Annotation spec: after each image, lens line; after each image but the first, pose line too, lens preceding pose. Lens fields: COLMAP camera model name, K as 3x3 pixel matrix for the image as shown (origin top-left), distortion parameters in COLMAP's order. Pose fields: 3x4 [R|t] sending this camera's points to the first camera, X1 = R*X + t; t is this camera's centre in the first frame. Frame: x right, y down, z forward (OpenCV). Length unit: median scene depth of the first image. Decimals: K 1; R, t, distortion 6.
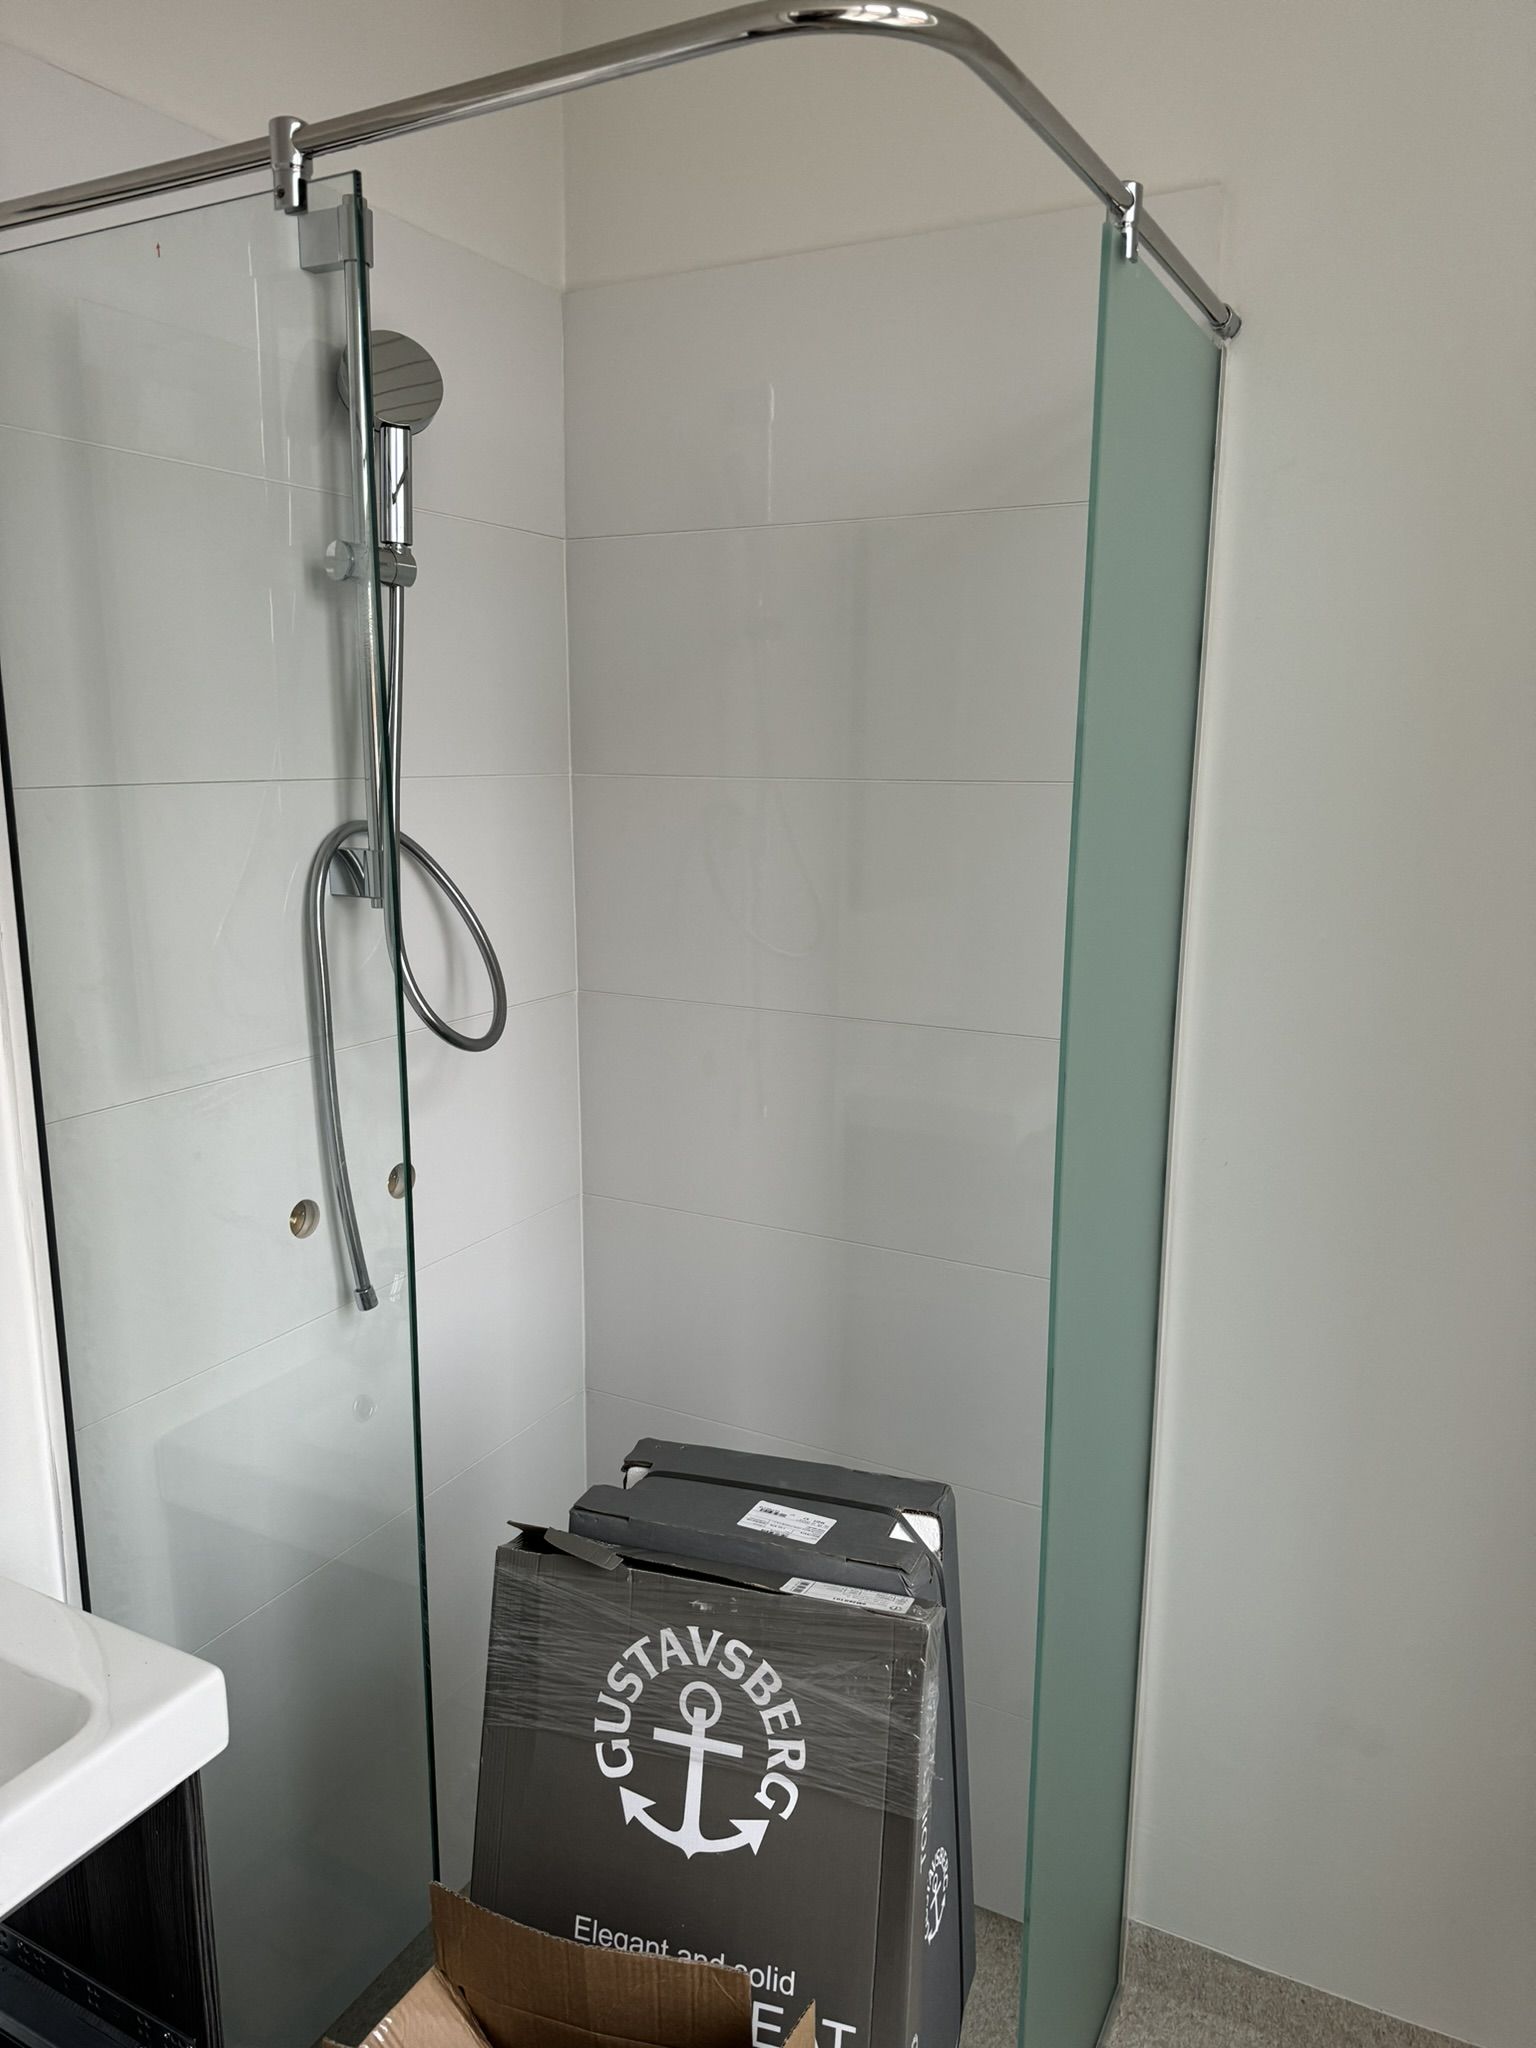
lens RADIAL K [[1435.0, 0, 768.0], [0, 1435.0, 1024.0], [0, 0, 1]] dist [0.007100, -0.005116]
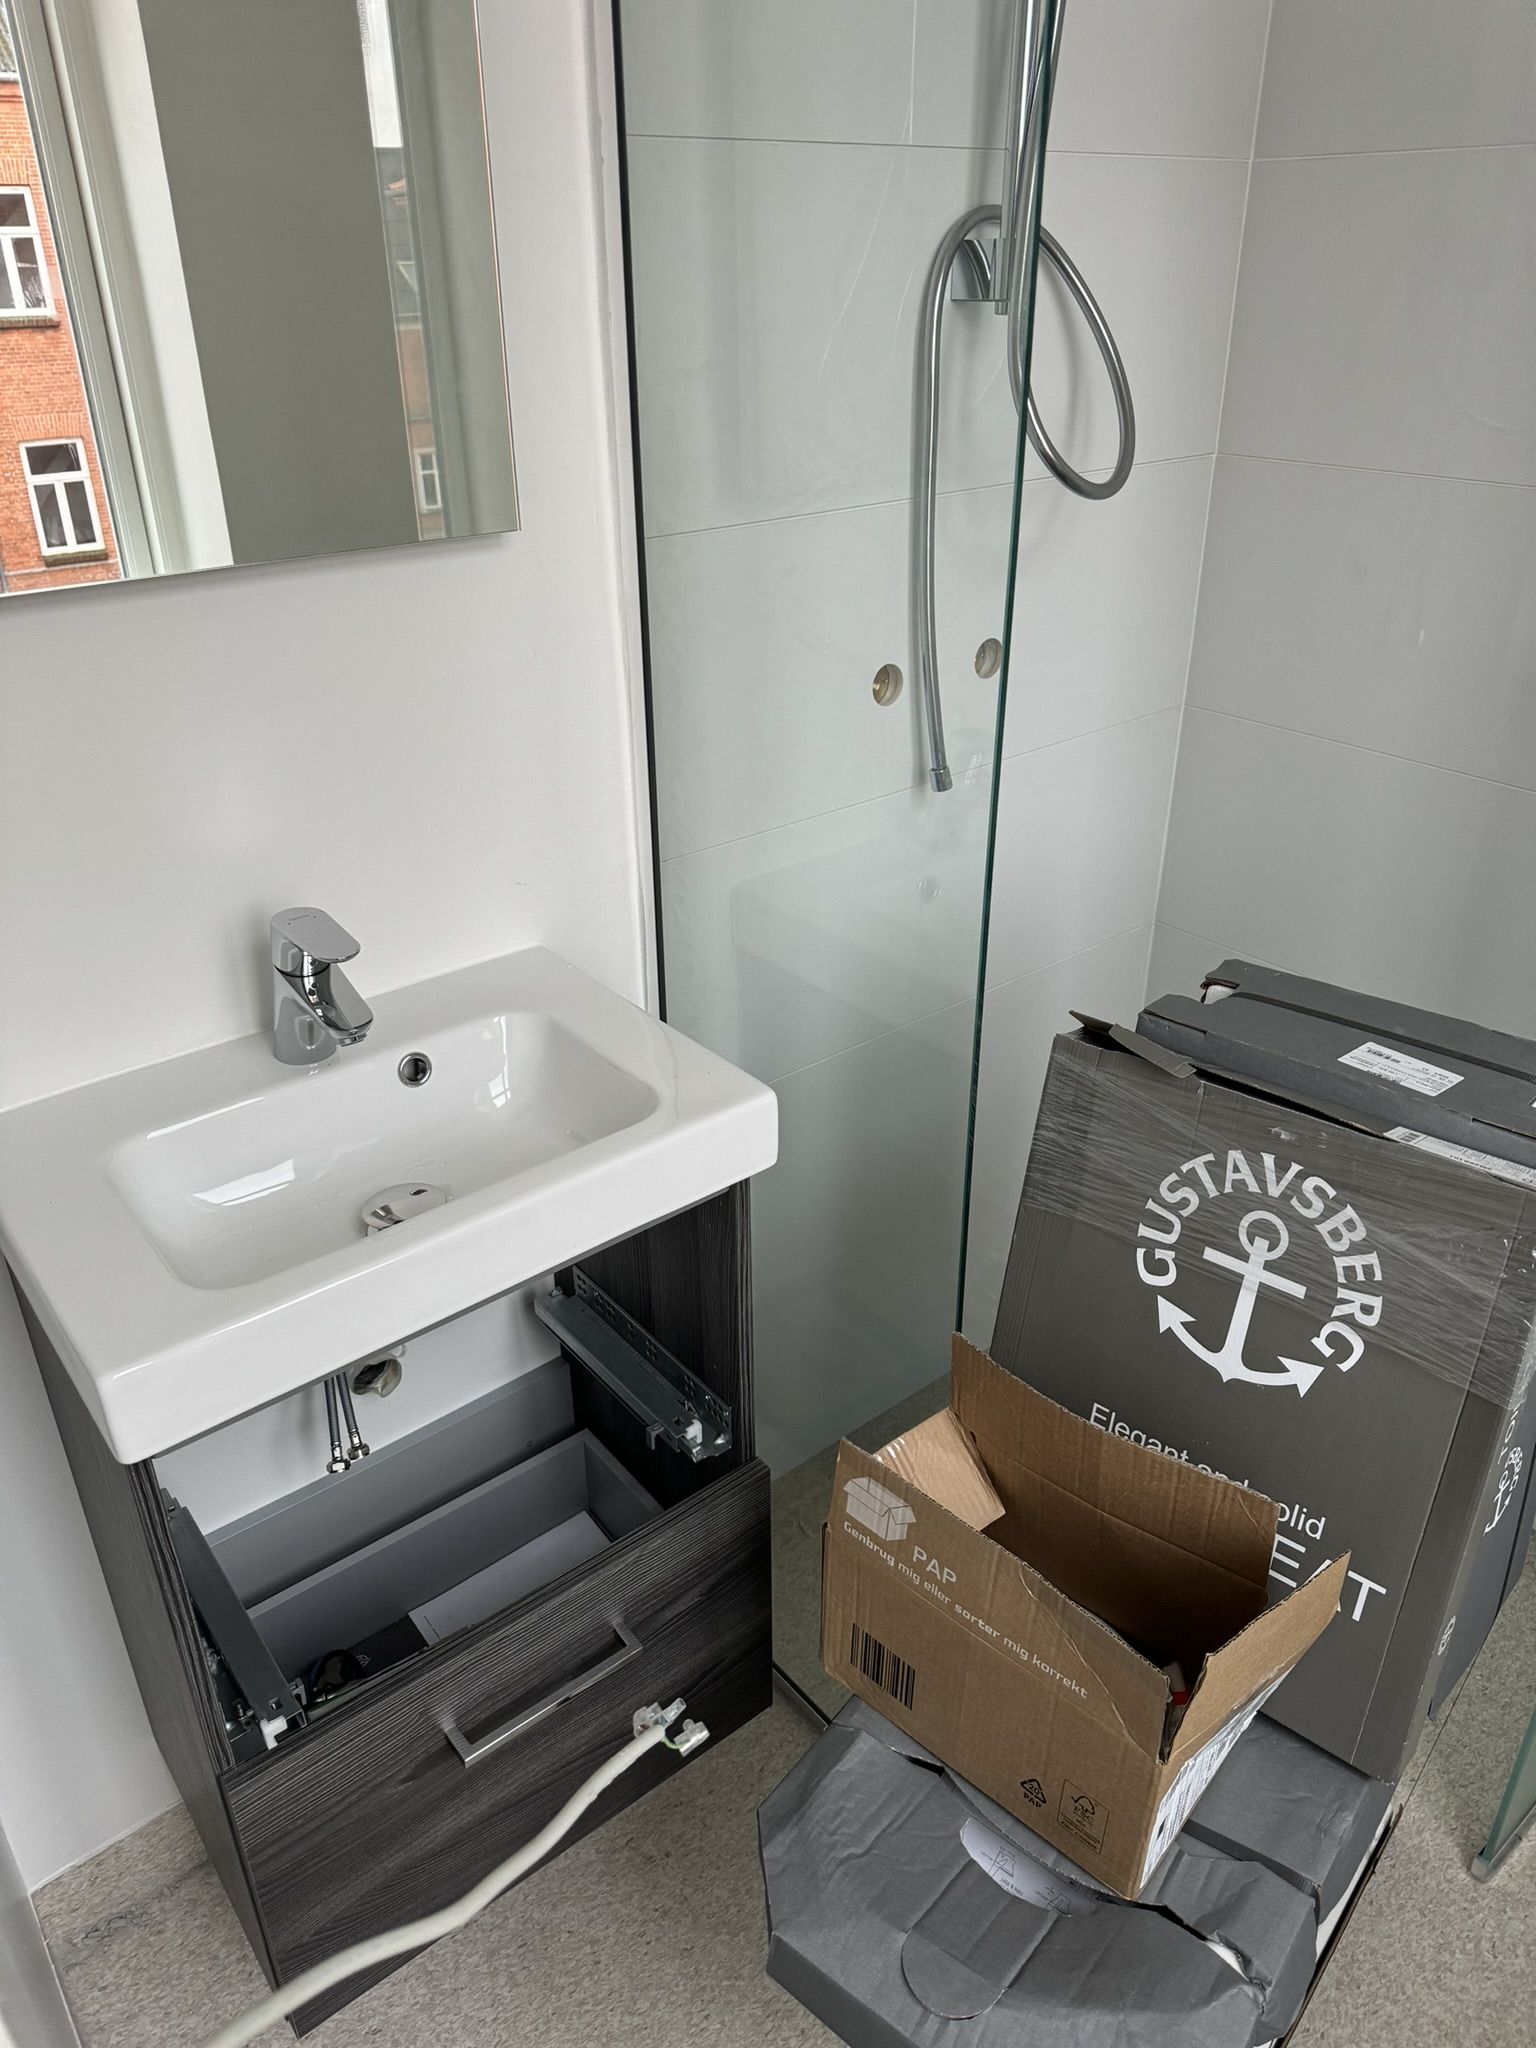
lens RADIAL K [[1443.1, 0, 760.6], [0, 1443.1, 1005.3], [0, 0, 1]] dist [0.103477, -0.216282]
pose [[0.919516, 0.170078, -0.354351, -0.036897], [-0.064849, 0.954824, 0.290008, 0.090516], [0.387667, -0.243688, 0.889006, 0.099590]]
